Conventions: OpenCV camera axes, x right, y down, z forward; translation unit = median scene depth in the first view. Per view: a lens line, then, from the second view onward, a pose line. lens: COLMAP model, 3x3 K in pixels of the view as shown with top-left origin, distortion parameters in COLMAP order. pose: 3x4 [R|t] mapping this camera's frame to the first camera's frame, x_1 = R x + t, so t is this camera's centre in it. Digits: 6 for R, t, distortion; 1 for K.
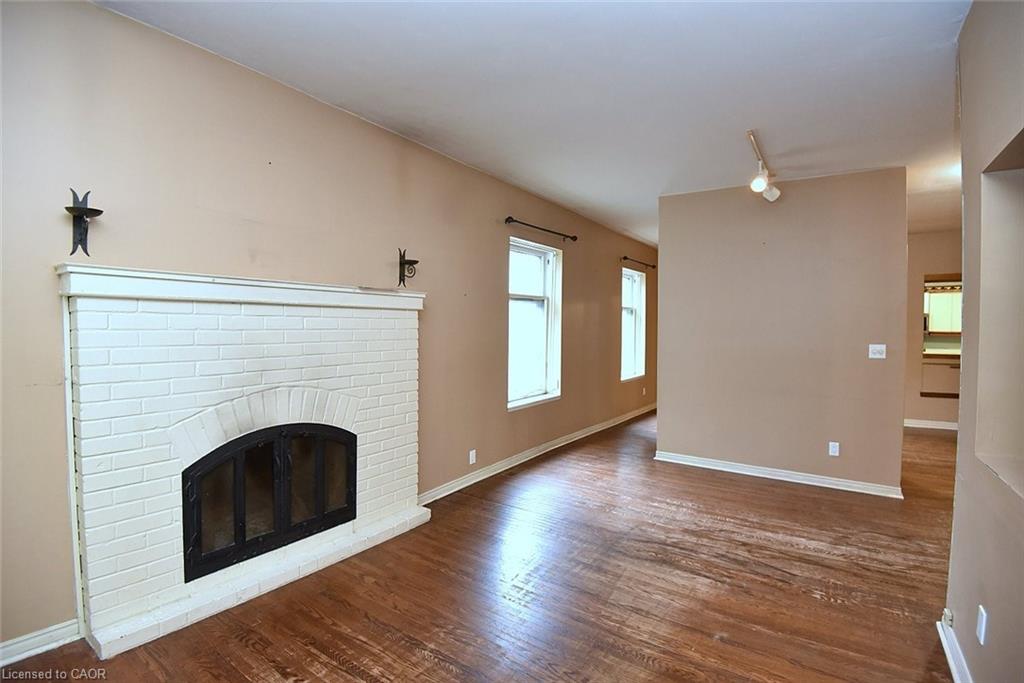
lens RADIAL K [[483.1, 0, 512.0], [0, 483.1, 341.5], [0, 0, 1]] dist [-0.001848, -0.026631]
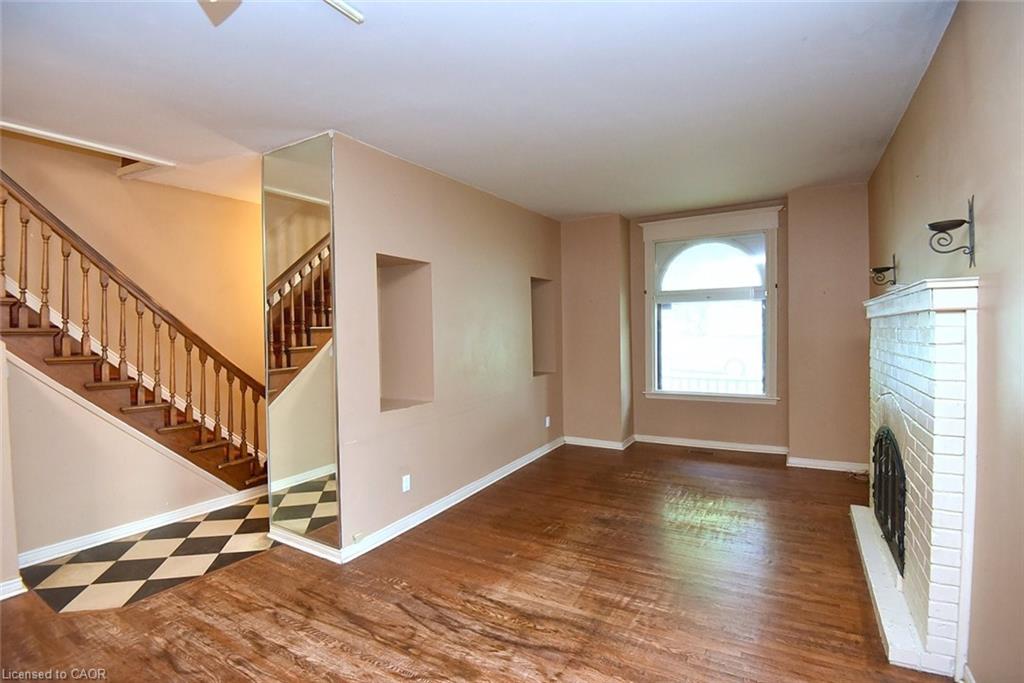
lens RADIAL K [[475.4, 0, 510.6], [0, 475.4, 336.4], [0, 0, 1]] dist [-0.004513, -0.024274]
pose [[-0.997728, 0.007746, -0.066922, 0.408617], [0.005170, 0.999242, 0.038580, -0.072978], [0.067171, 0.038146, -0.997012, 1.852129]]
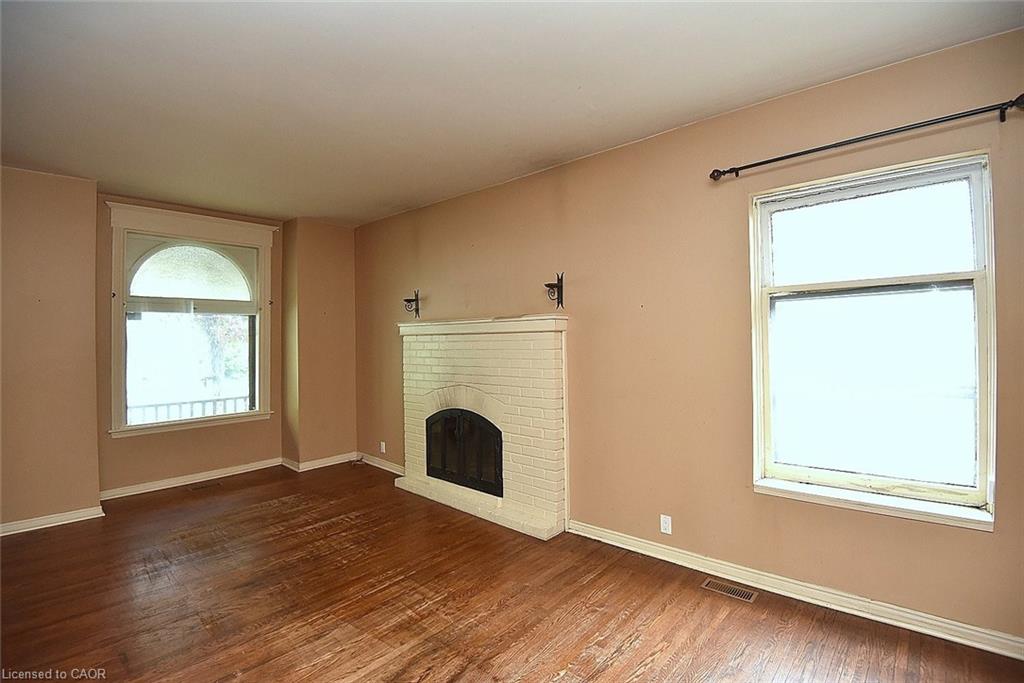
lens RADIAL K [[475.4, 0, 510.6], [0, 475.4, 336.4], [0, 0, 1]] dist [-0.004513, -0.024274]
pose [[-0.141779, -0.009573, -0.989852, 1.001763], [-0.014104, 0.999871, -0.007650, -0.056139], [0.989798, 0.012877, -0.141896, 1.294534]]
